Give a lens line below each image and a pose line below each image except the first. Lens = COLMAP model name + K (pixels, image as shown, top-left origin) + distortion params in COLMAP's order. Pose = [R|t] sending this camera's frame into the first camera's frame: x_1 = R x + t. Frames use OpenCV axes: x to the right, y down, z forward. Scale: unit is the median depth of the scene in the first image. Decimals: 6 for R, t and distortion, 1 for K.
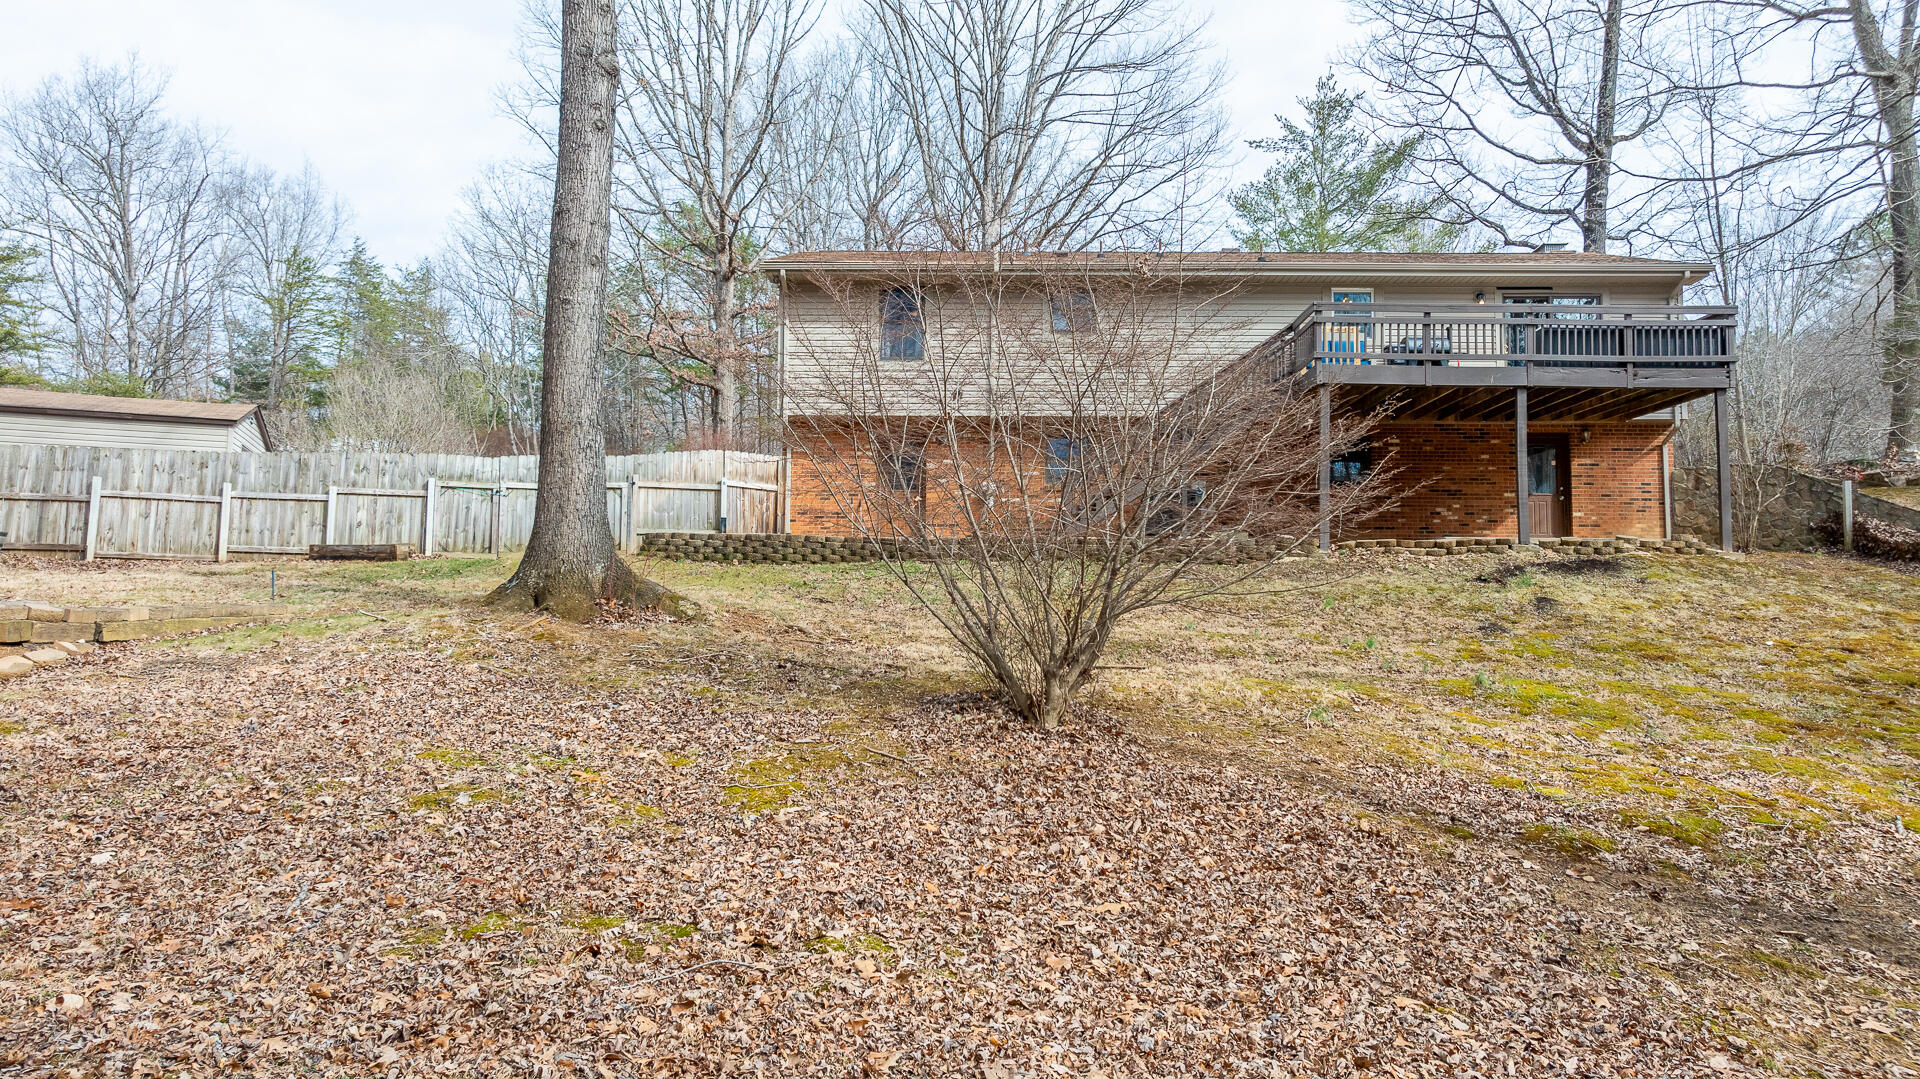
lens RADIAL K [[1372.0, 0, 963.1], [0, 1372.0, 530.8], [0, 0, 1]] dist [-0.008785, 0.008324]
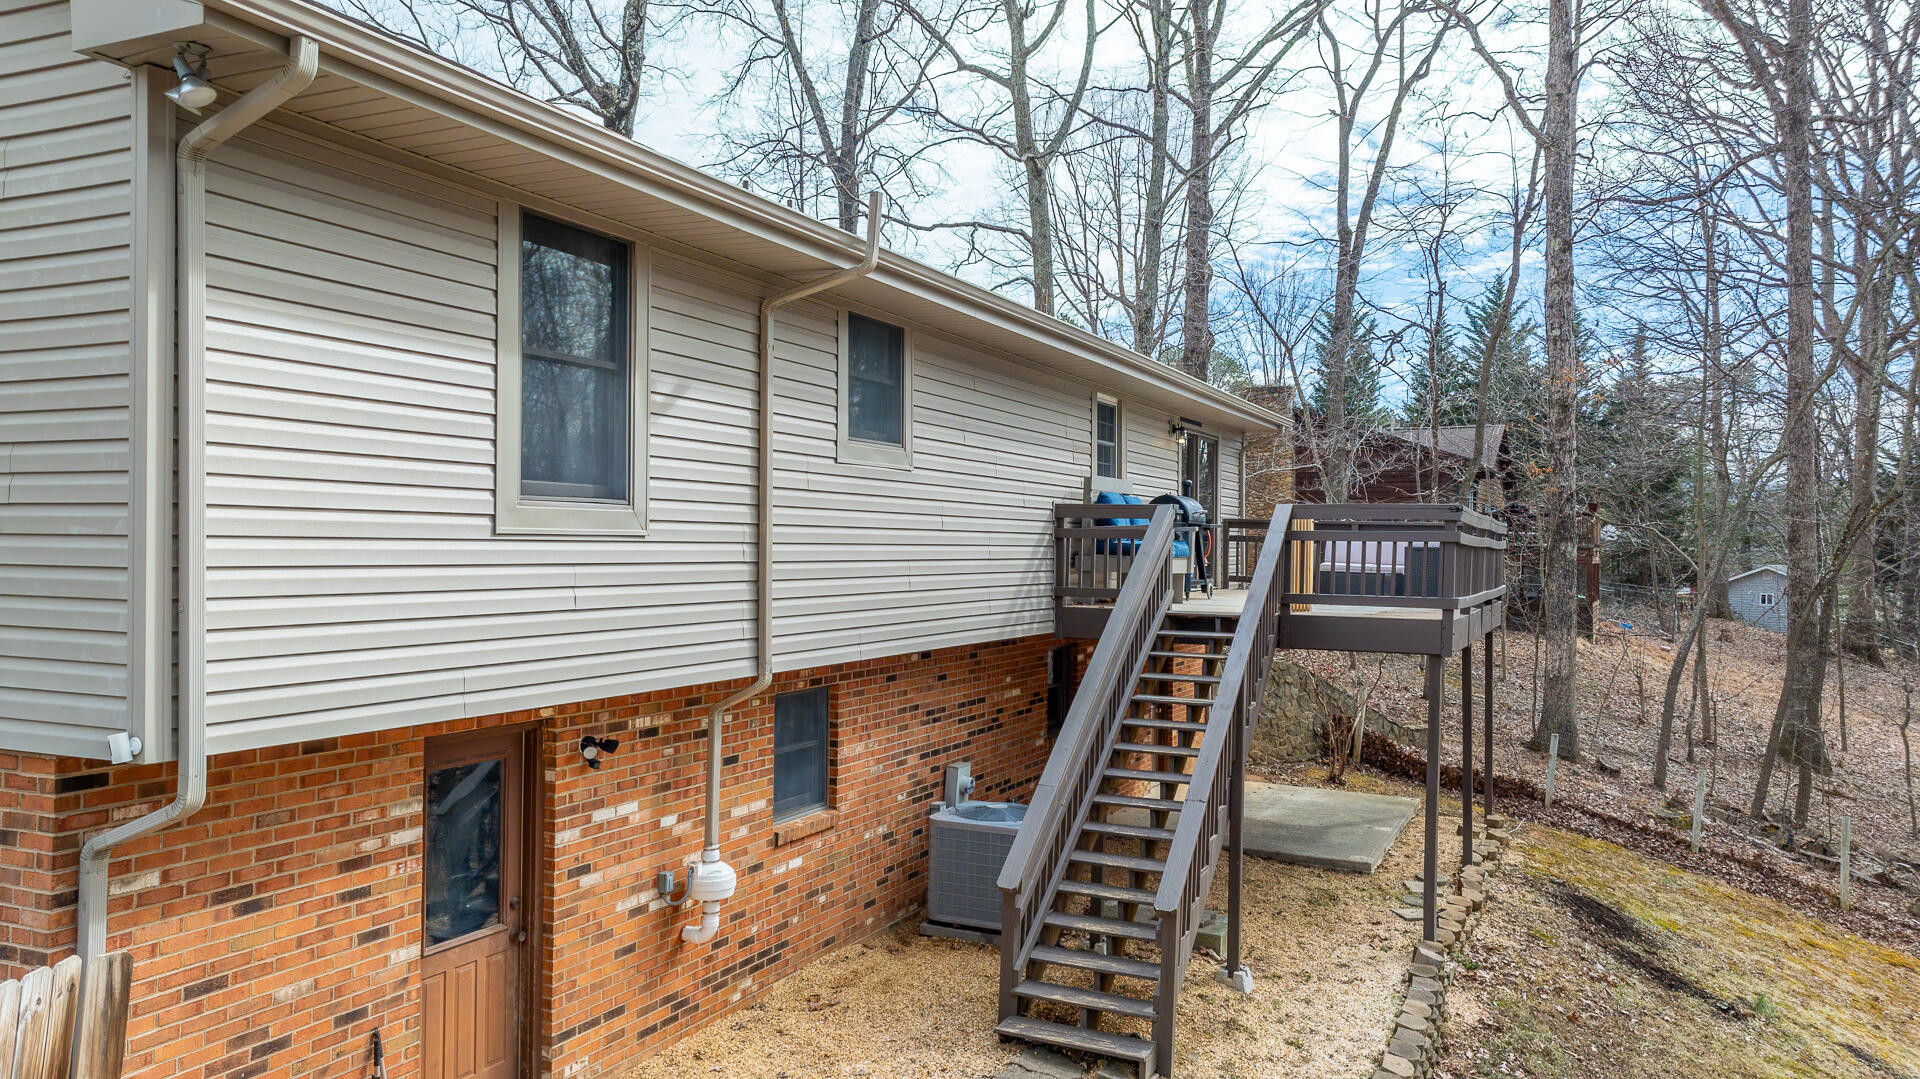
lens RADIAL K [[1372.0, 0, 963.1], [0, 1372.0, 530.8], [0, 0, 1]] dist [-0.008785, 0.008324]
pose [[0.395657, 0.003715, 0.918391, -0.272752], [-0.075962, 0.996698, 0.028694, -0.132410], [-0.915251, -0.081116, 0.394633, 0.823529]]
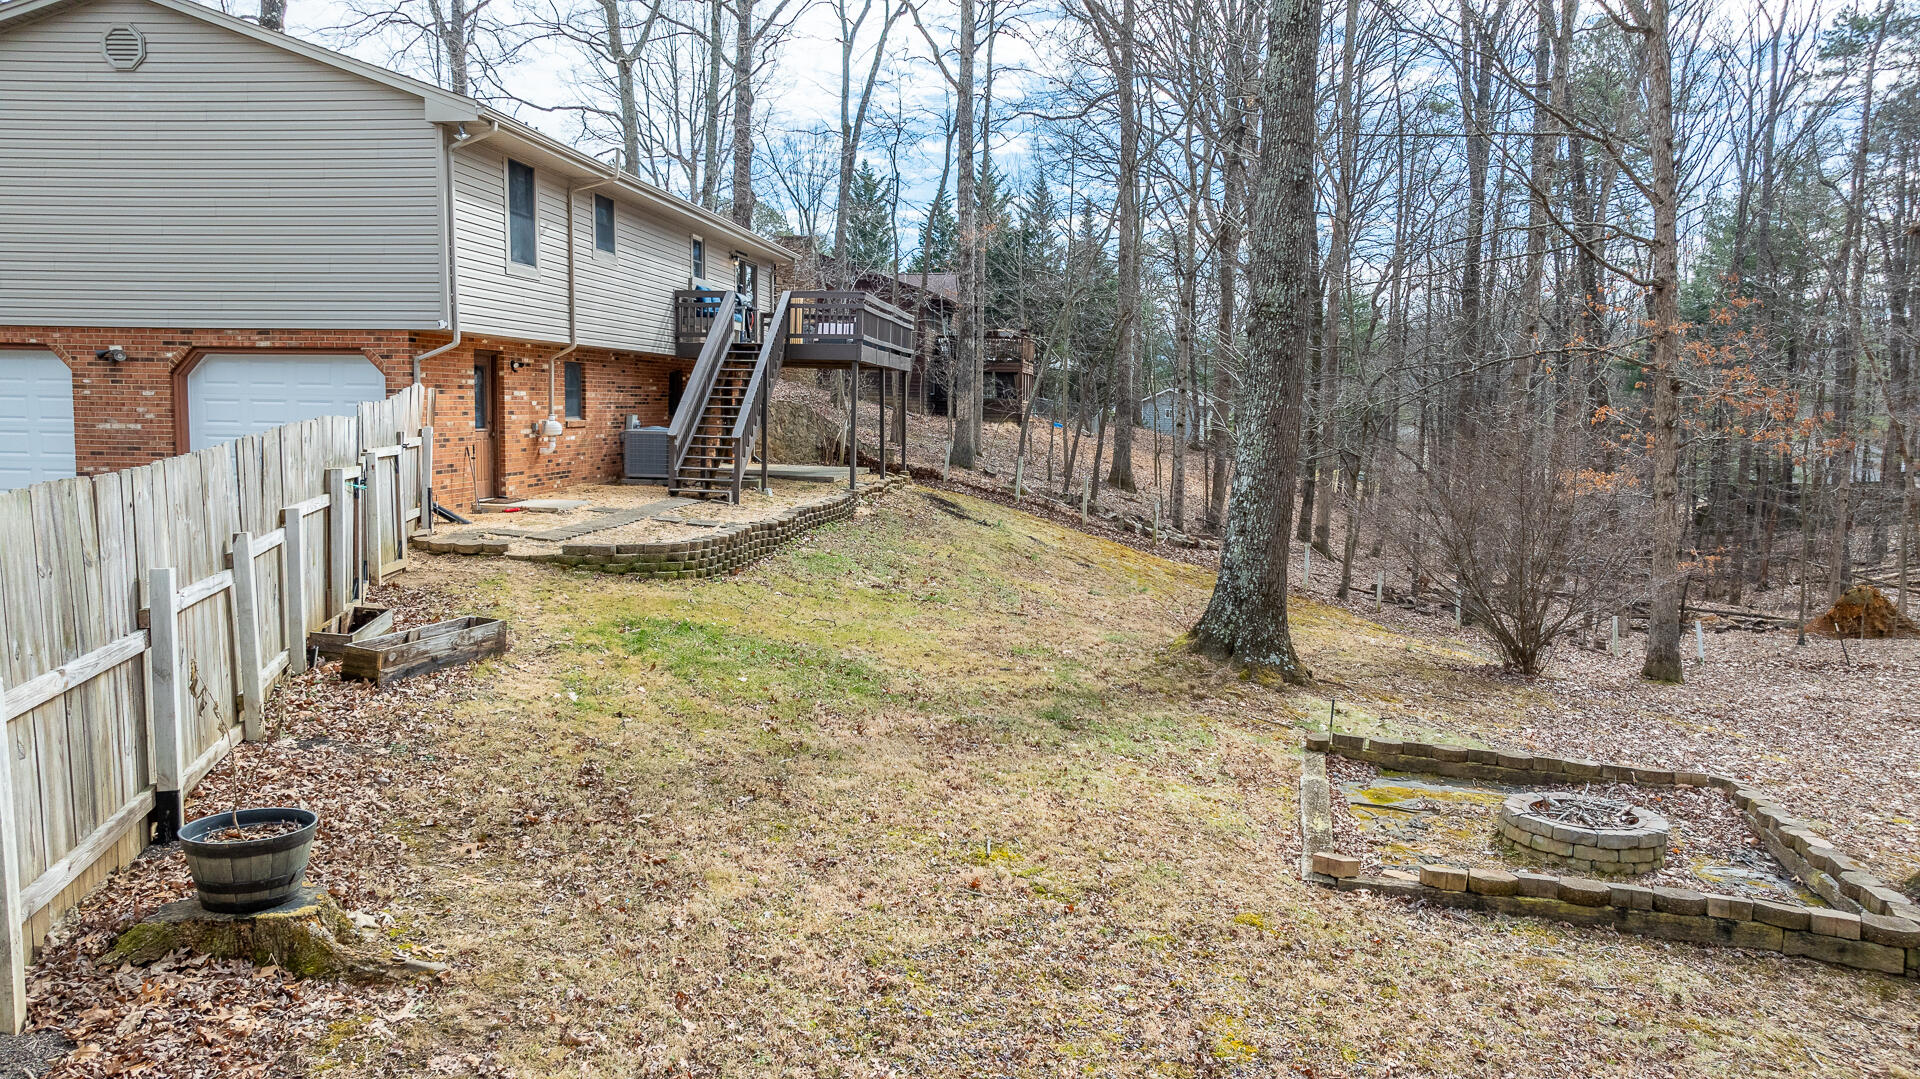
lens RADIAL K [[1372.0, 0, 963.1], [0, 1372.0, 530.8], [0, 0, 1]] dist [-0.008785, 0.008324]
pose [[0.078987, -0.102177, 0.991625, -0.808255], [-0.087301, 0.990202, 0.108984, -0.082025], [-0.993046, -0.095179, 0.069293, 0.692847]]
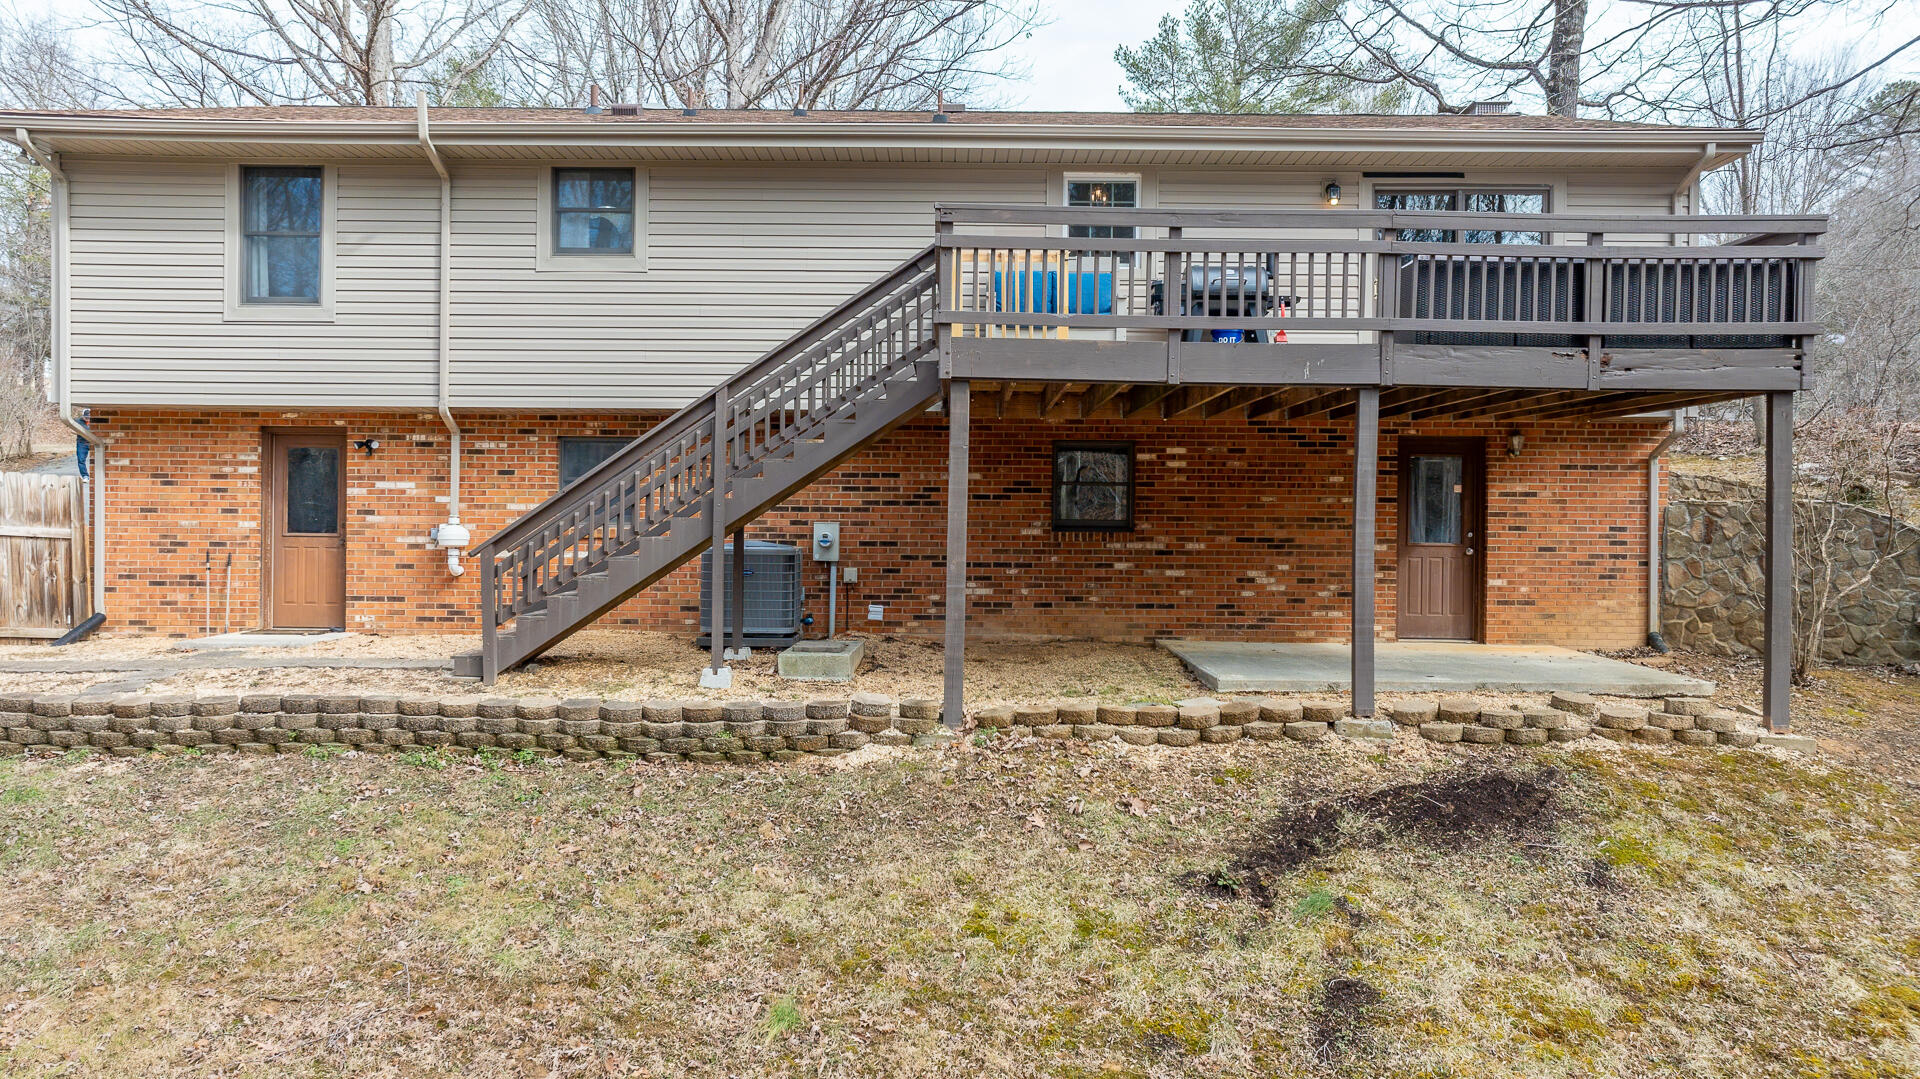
lens RADIAL K [[1372.0, 0, 963.1], [0, 1372.0, 530.8], [0, 0, 1]] dist [-0.008785, 0.008324]
pose [[0.999826, 0.000271, 0.018664, 0.218669], [-0.001826, 0.996517, 0.083371, -0.080110], [-0.018576, -0.083390, 0.996344, 0.443597]]
